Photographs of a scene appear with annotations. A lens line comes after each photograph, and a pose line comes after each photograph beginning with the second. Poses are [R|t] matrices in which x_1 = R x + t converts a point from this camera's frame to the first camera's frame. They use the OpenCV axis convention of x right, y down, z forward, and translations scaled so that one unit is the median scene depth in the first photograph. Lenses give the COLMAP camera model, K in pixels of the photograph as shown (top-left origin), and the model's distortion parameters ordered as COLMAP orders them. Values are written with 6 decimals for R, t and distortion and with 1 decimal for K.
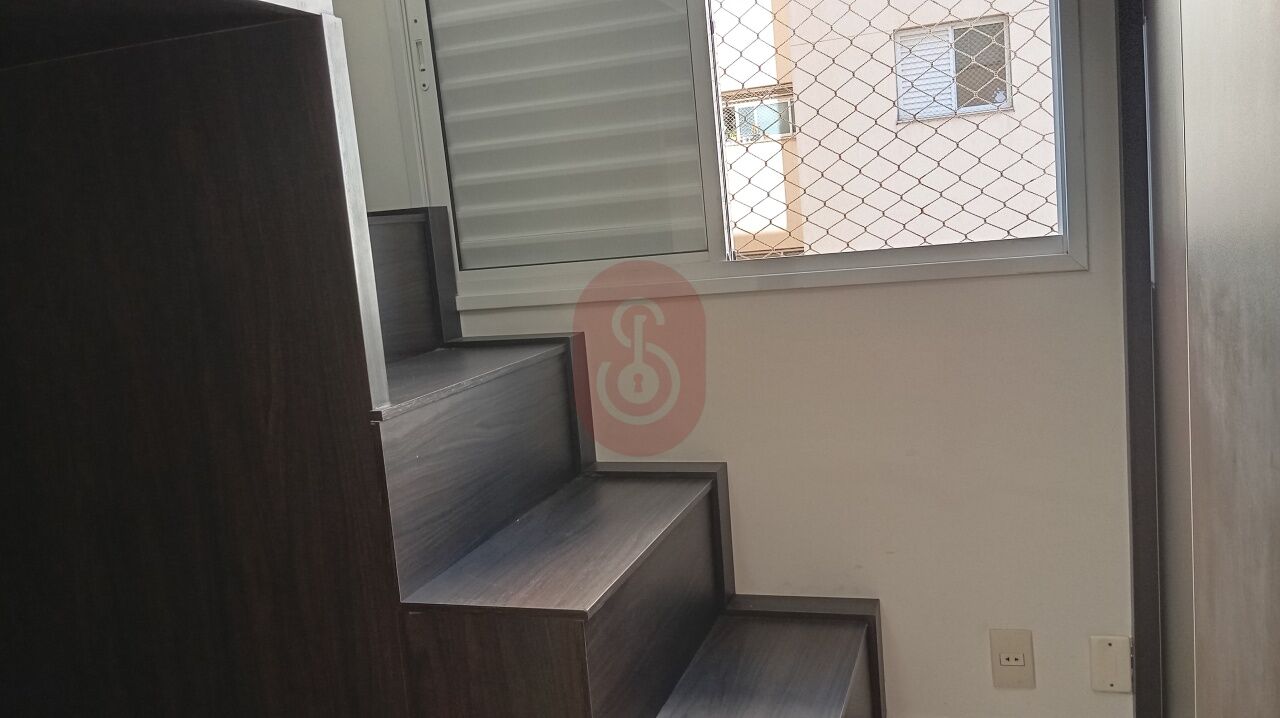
lens RADIAL K [[1043.9, 0, 640.1], [0, 1043.9, 368.8], [0, 0, 1]] dist [0.083818, -0.157058]
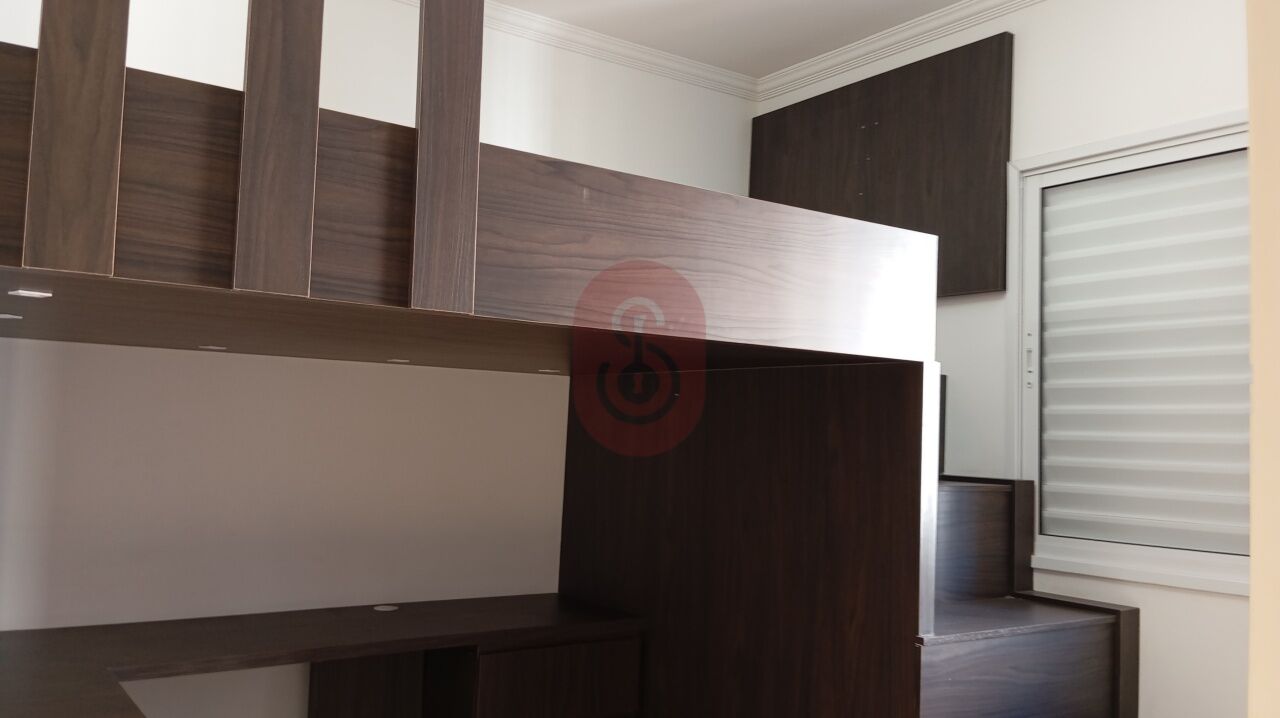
lens RADIAL K [[1043.9, 0, 624.0], [0, 1043.9, 390.1], [0, 0, 1]] dist [0.083818, -0.157058]
pose [[0.794615, 0.085802, -0.601020, 0.178920], [-0.187202, 0.976354, -0.108117, -0.040345], [0.577532, 0.198424, 0.791887, -0.288193]]
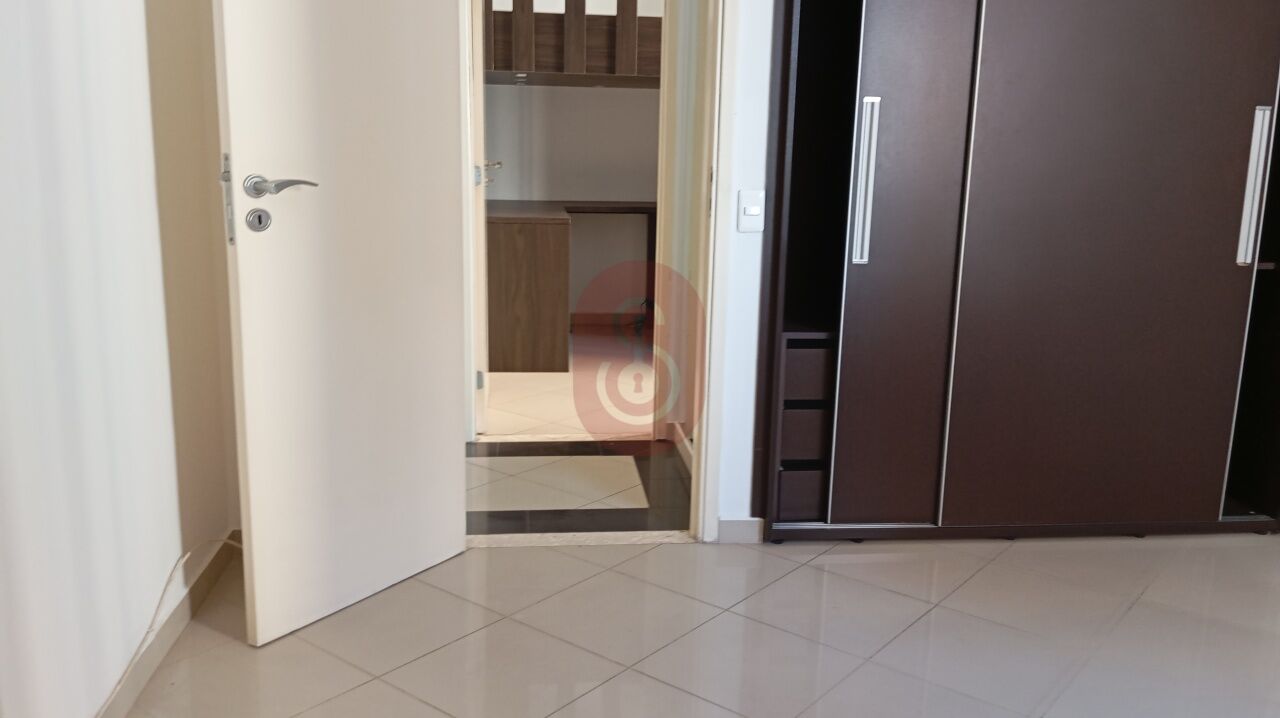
lens RADIAL K [[1043.9, 0, 646.6], [0, 1043.9, 369.9], [0, 0, 1]] dist [0.083818, -0.157058]
pose [[0.419858, 0.281591, -0.862801, 1.875330], [-0.179307, 0.957649, 0.225292, -0.054070], [0.889701, 0.060116, 0.452568, -0.779822]]
